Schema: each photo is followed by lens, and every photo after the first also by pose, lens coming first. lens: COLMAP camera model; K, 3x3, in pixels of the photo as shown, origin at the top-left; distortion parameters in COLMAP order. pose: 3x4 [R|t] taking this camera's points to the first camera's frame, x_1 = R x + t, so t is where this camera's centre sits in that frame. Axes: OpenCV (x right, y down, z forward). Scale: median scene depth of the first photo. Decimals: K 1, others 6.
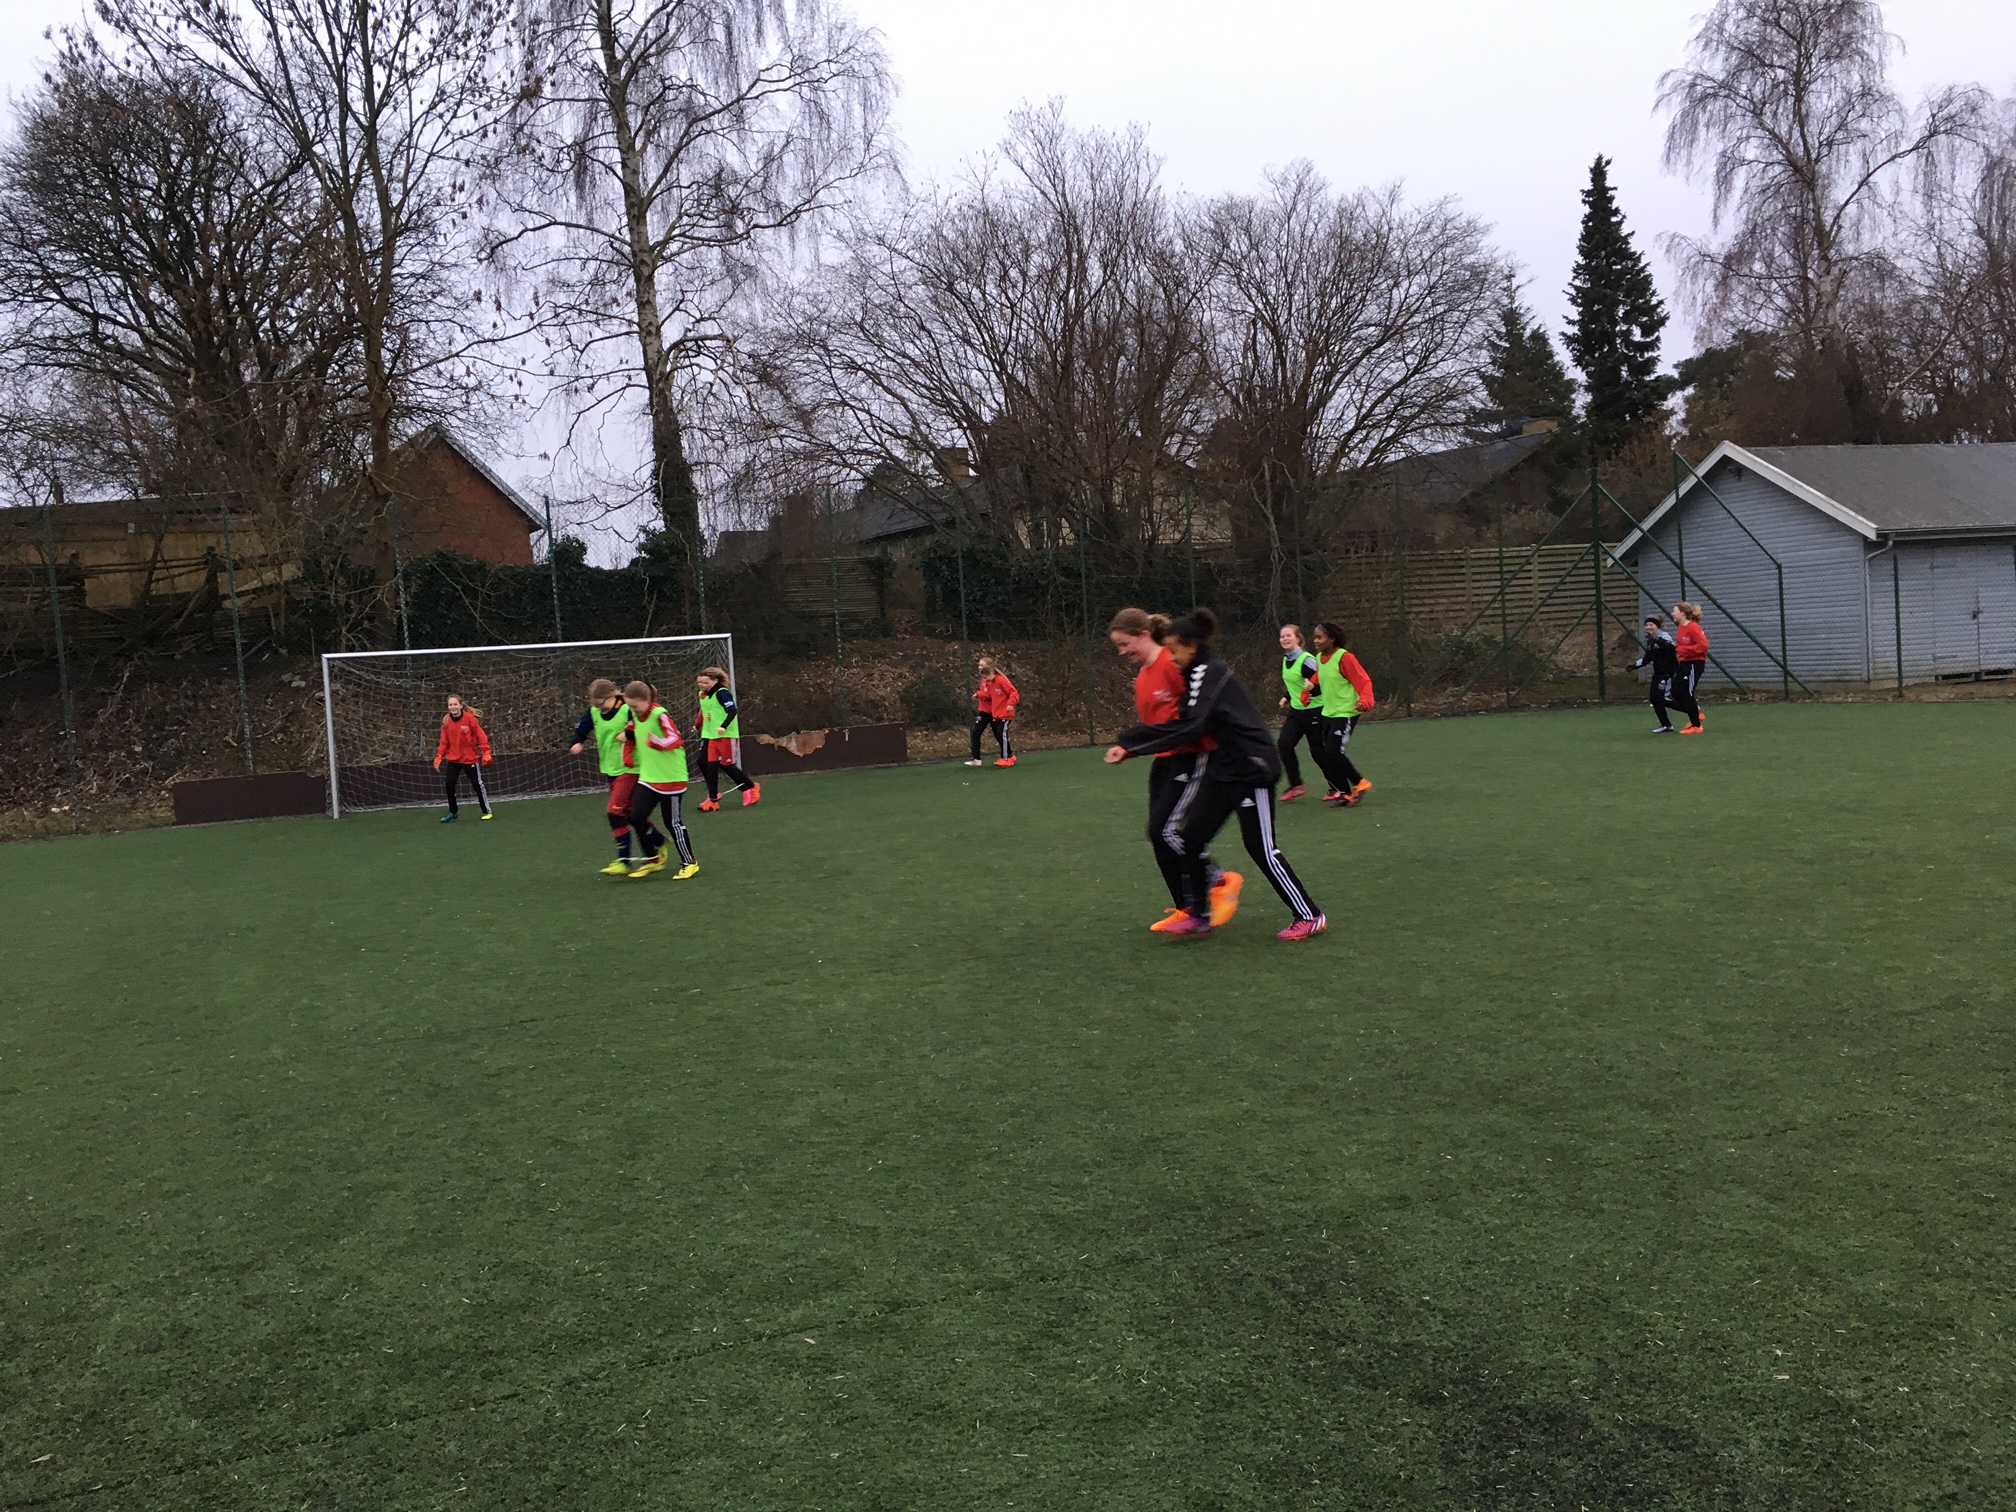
lens RADIAL K [[1682.4, 0, 1008.3], [0, 1682.4, 746.0], [0, 0, 1]] dist [0.038604, -0.016185]
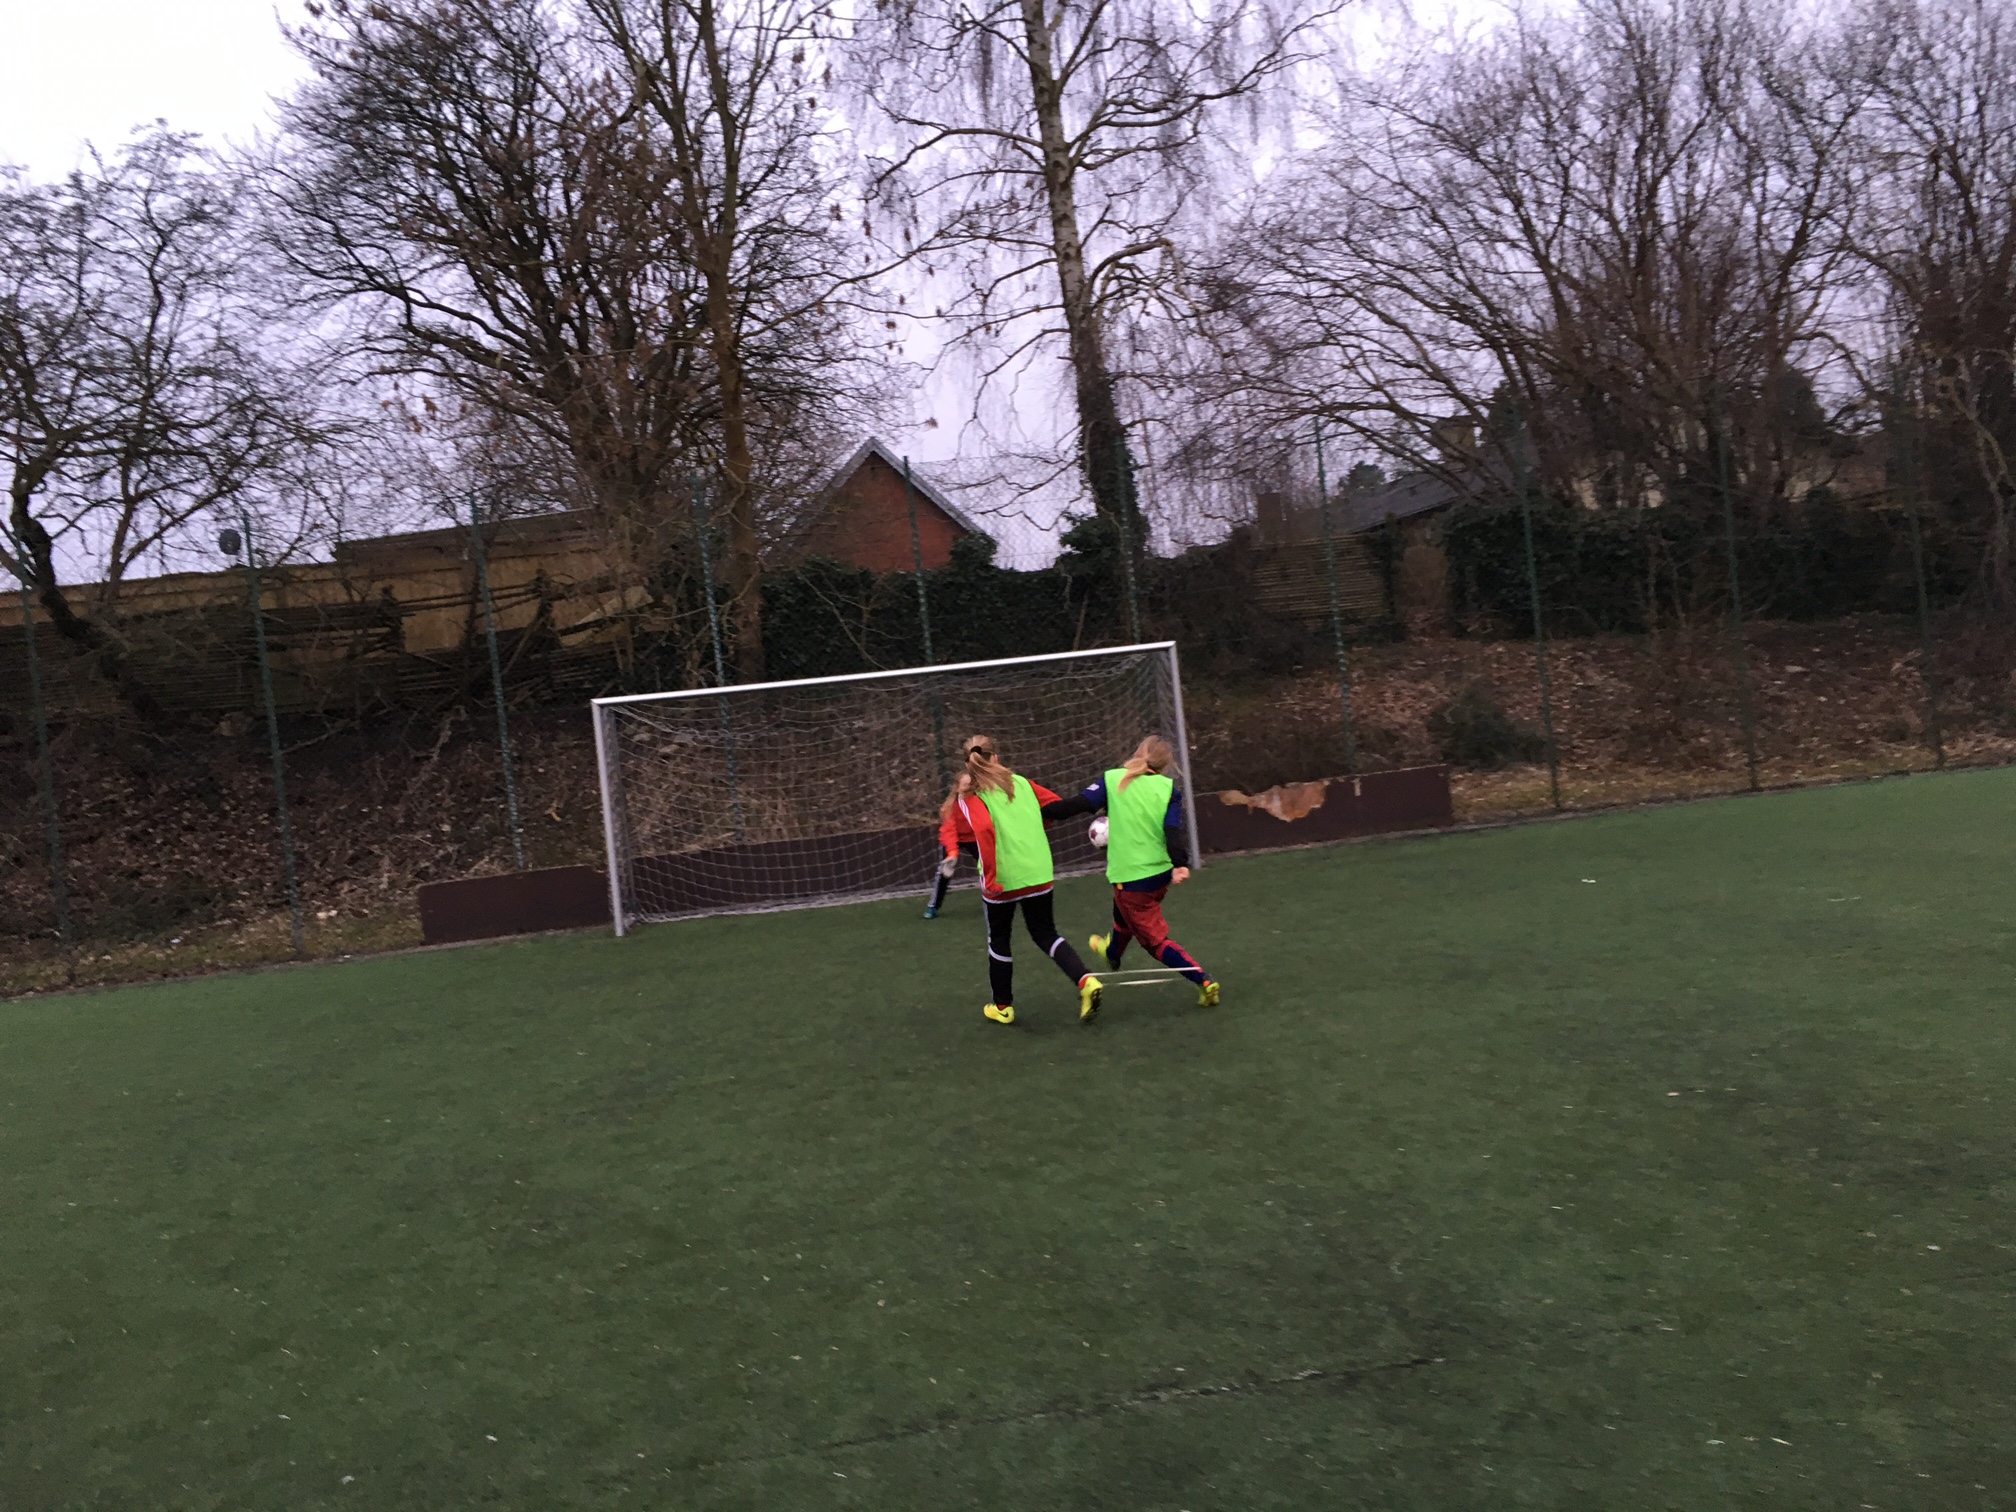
lens RADIAL K [[1682.4, 0, 1008.3], [0, 1682.4, 746.0], [0, 0, 1]] dist [0.038604, -0.016185]
pose [[0.960244, -0.033247, -0.277174, -0.095960], [0.029718, 0.999415, -0.016924, -0.034402], [0.277575, 0.008014, 0.960671, 0.721520]]
